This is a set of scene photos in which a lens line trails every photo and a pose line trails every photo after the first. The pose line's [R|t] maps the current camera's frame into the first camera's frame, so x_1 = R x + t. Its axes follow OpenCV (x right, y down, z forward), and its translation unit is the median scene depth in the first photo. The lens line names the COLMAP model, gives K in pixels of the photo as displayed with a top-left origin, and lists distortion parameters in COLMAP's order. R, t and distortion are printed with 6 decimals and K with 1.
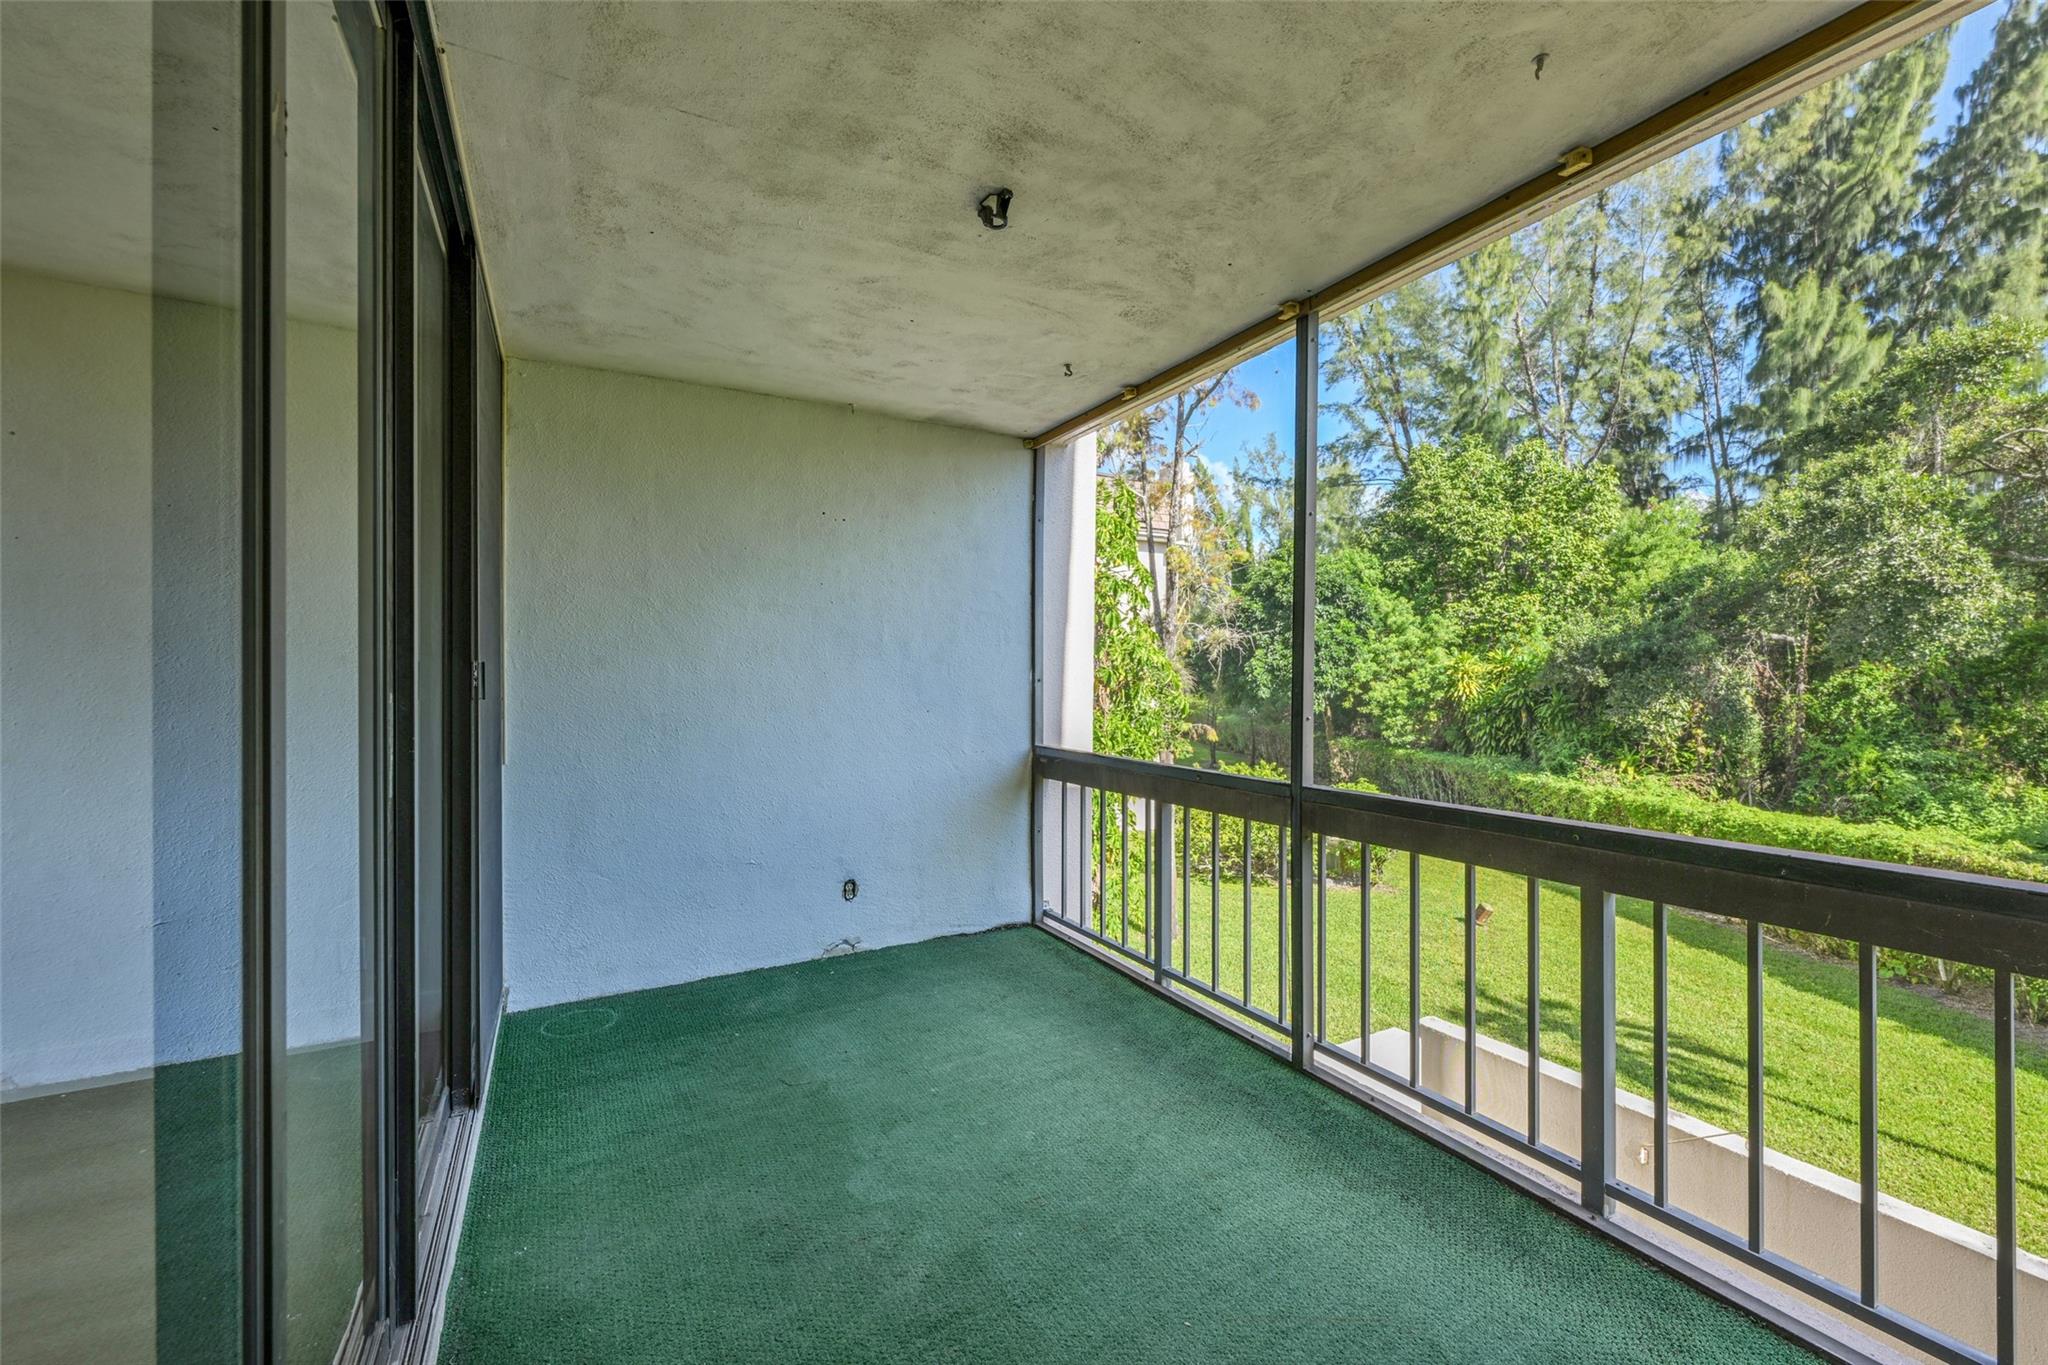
lens RADIAL K [[842.1, 0, 1024.2], [0, 842.1, 680.8], [0, 0, 1]] dist [0.000175, 0.000283]
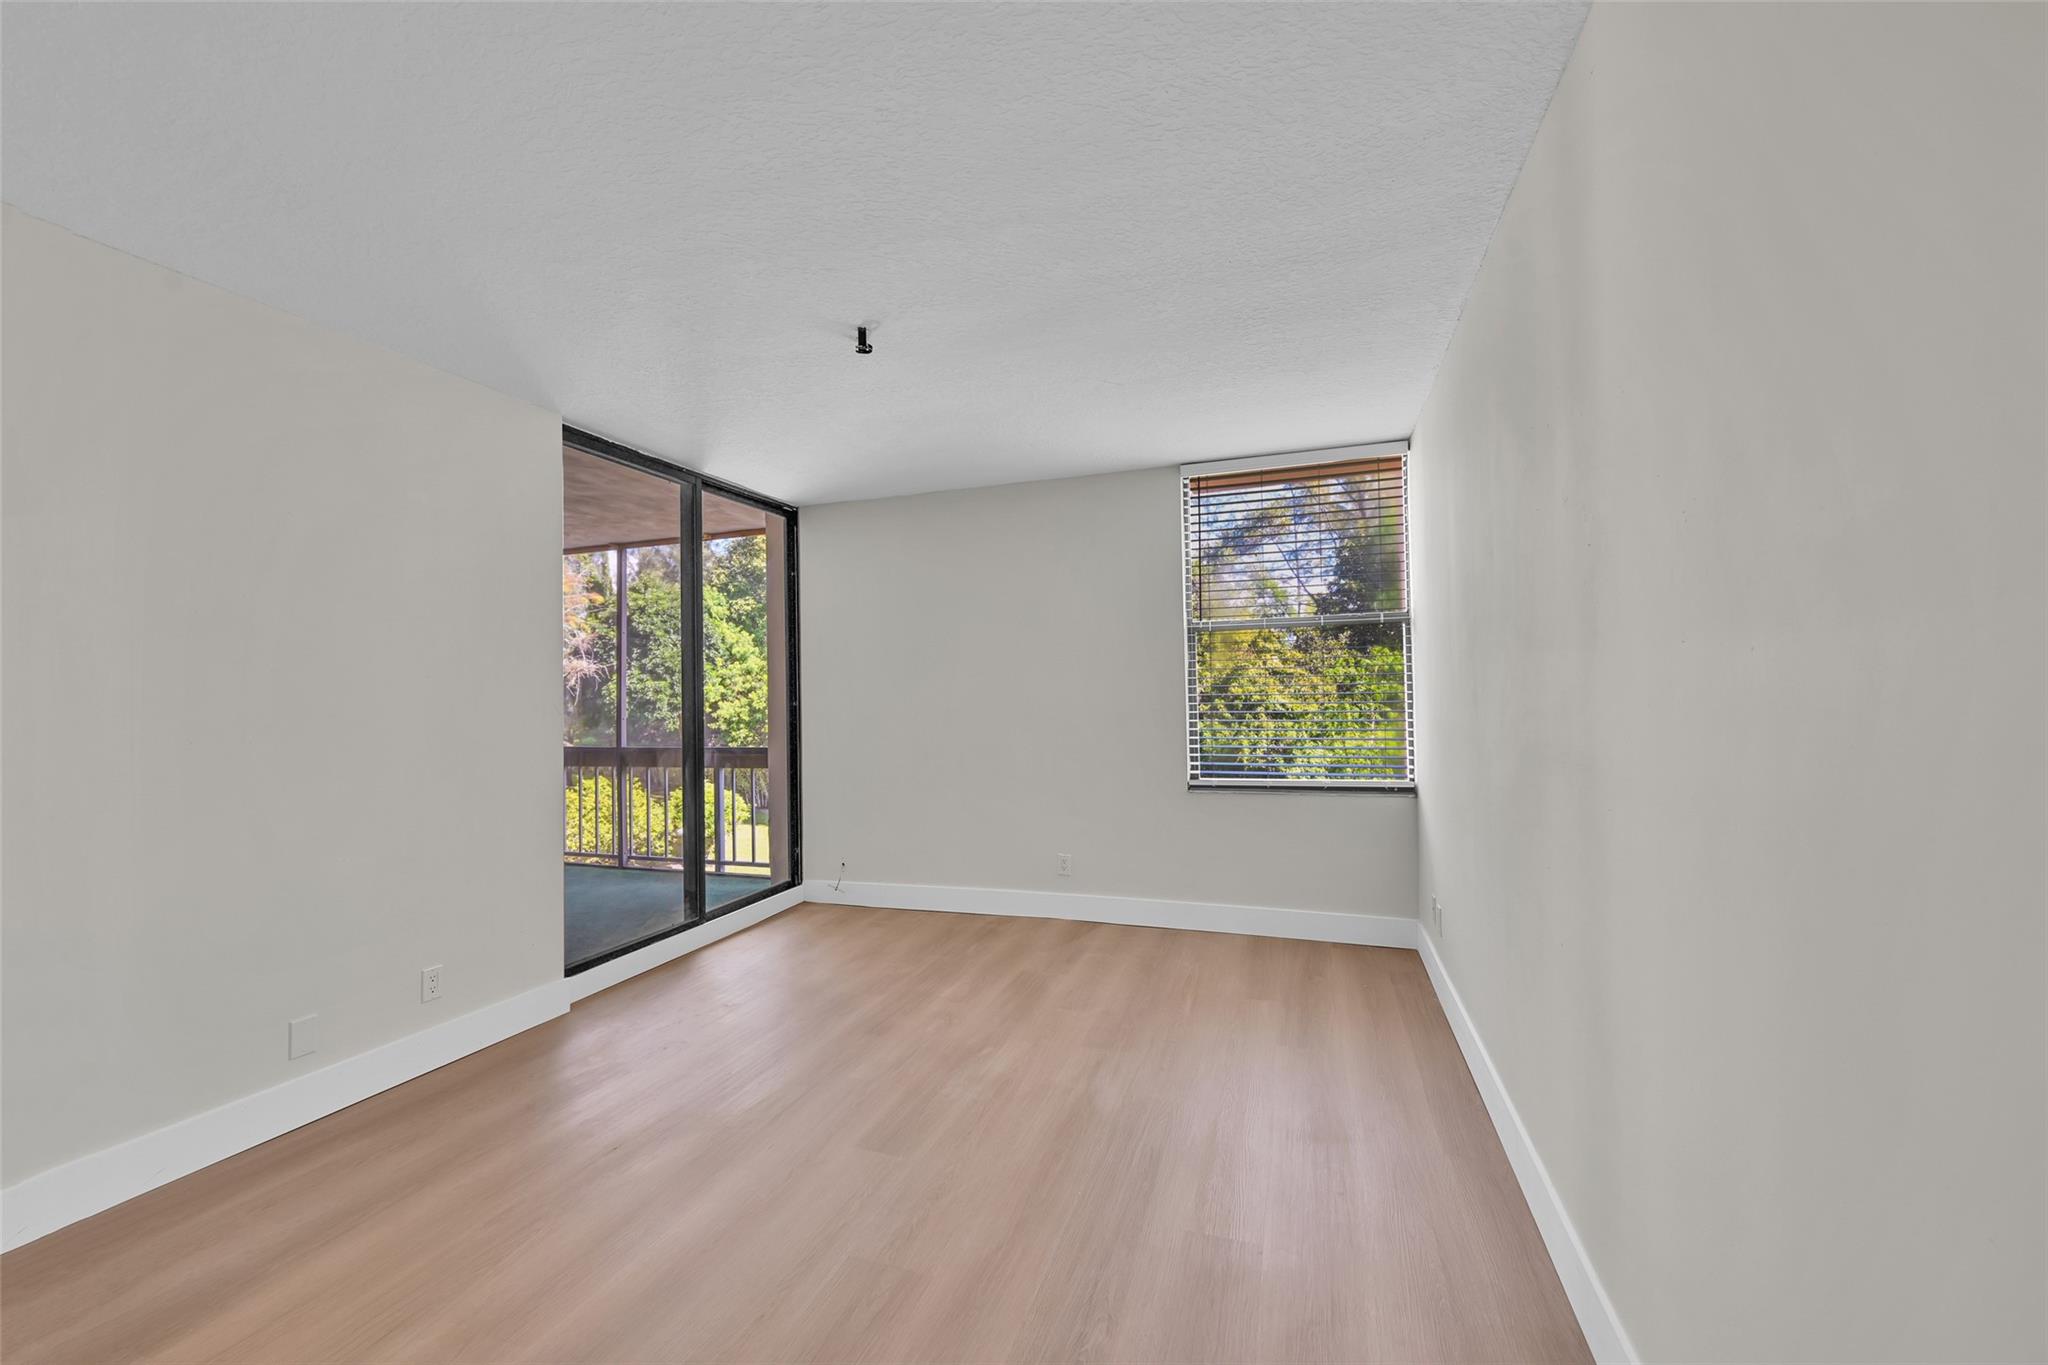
lens RADIAL K [[808.9, 0, 1034.7], [0, 808.9, 680.7], [0, 0, 1]] dist [-0.018844, -0.000082]
pose [[0.733765, -0.002314, 0.679399, -0.042659], [0.020089, 0.999631, -0.018293, 0.001412], [-0.679106, 0.027071, 0.733541, -0.177744]]
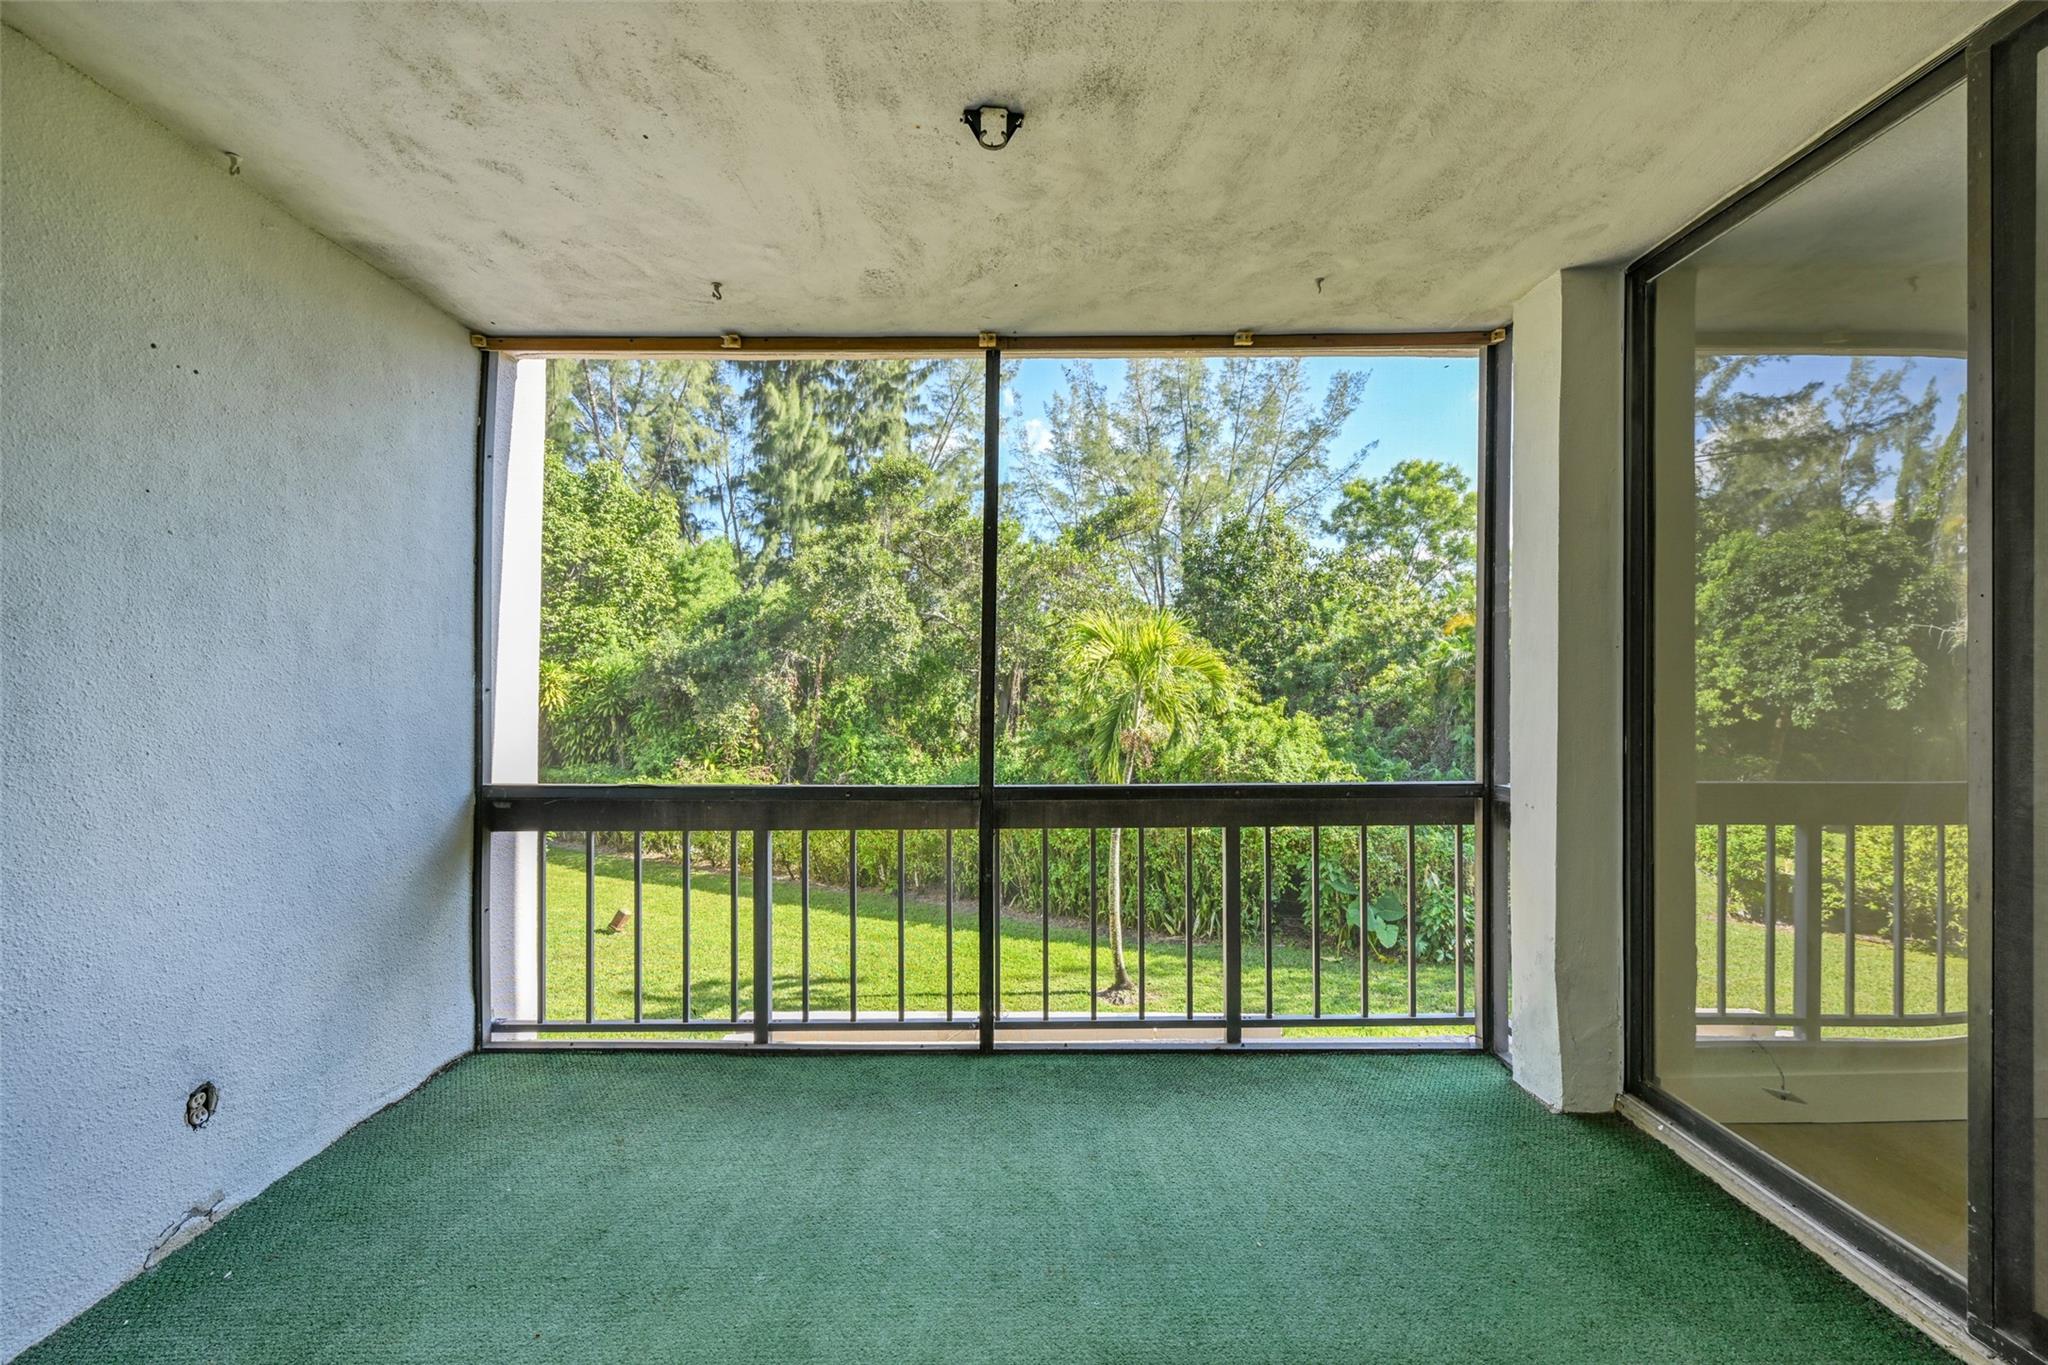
lens RADIAL K [[842.1, 0, 1021.9], [0, 842.1, 681.0], [0, 0, 1]] dist [0.000175, 0.000283]
pose [[0.468460, 0.005809, 0.883466, -0.105371], [0.004509, 0.999950, -0.008966, 0.000213], [-0.883473, 0.008183, 0.468410, 0.081100]]
